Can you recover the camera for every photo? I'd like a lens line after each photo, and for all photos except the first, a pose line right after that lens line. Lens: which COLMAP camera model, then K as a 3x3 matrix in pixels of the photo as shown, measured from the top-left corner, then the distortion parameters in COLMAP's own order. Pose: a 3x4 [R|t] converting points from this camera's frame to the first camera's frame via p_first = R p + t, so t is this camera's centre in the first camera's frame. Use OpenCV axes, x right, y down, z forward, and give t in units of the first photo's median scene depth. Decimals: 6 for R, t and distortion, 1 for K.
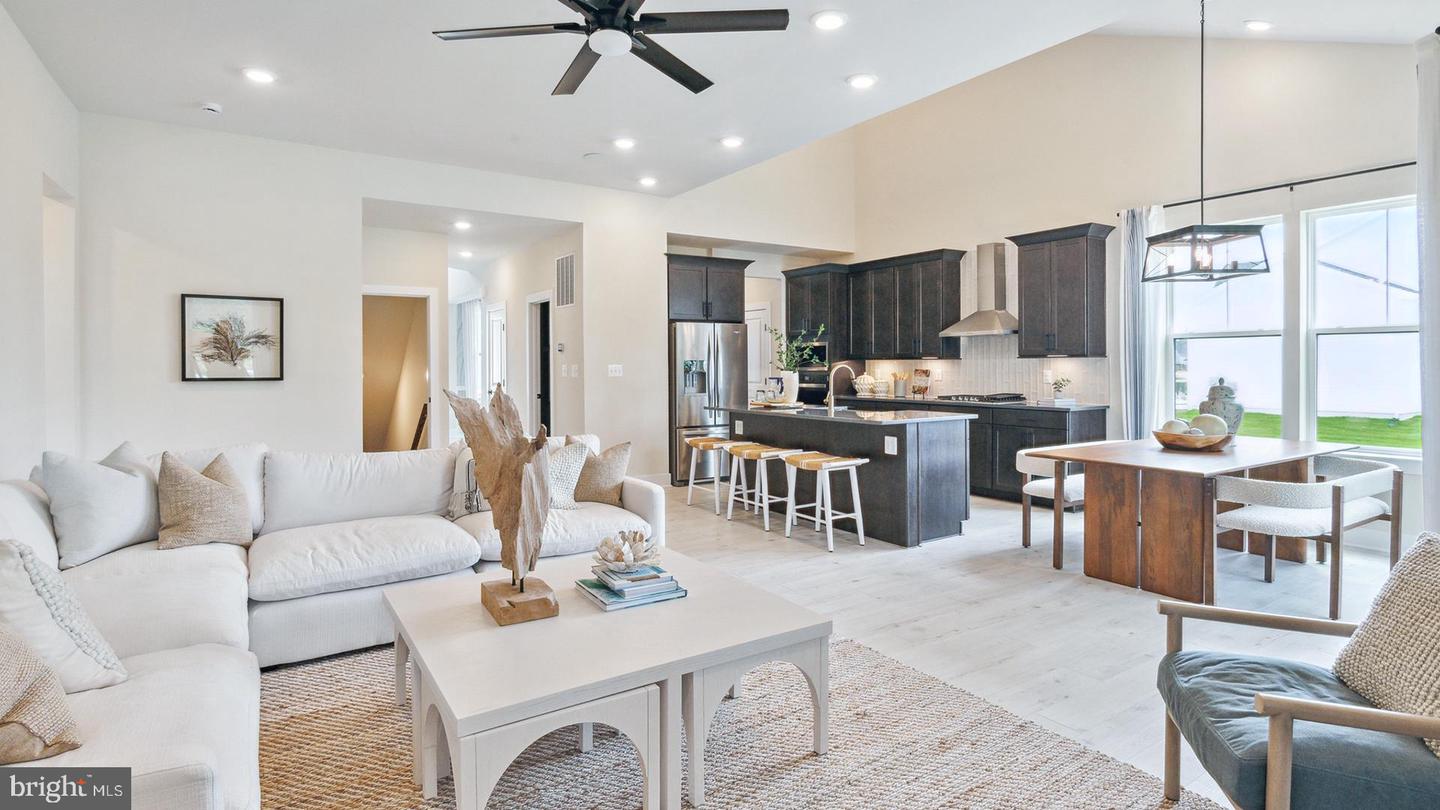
lens RADIAL K [[706.1, 0, 719.2], [0, 706.1, 376.9], [0, 0, 1]] dist [-0.000402, 0.000001]
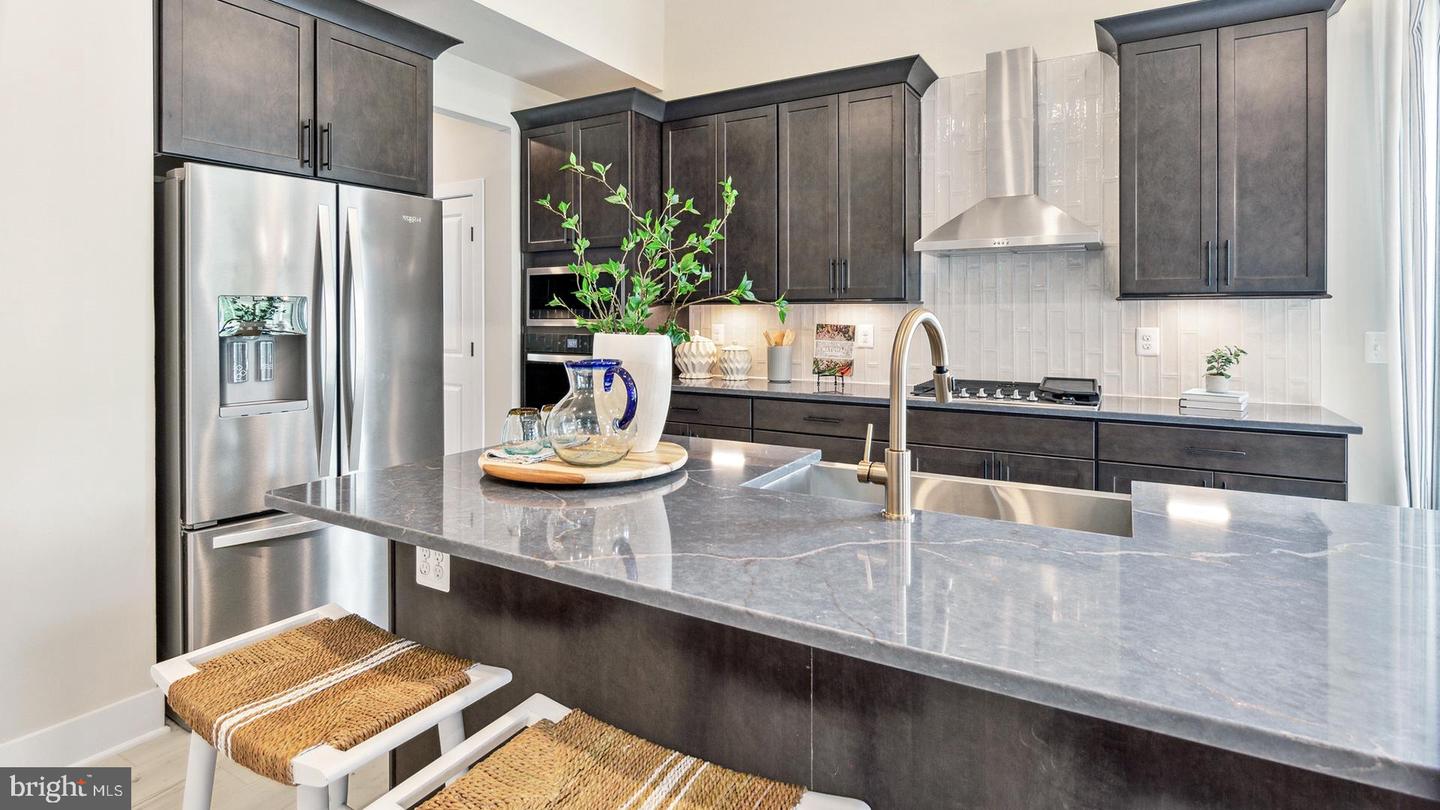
lens RADIAL K [[723.9, 0, 717.4], [0, 723.9, 318.1], [0, 0, 1]] dist [-0.001149, 0.000047]
pose [[0.902563, 0.003394, 0.430545, 0.007356], [0.001622, 0.999935, -0.011284, -0.009751], [-0.430555, 0.010883, 0.902499, 0.615016]]
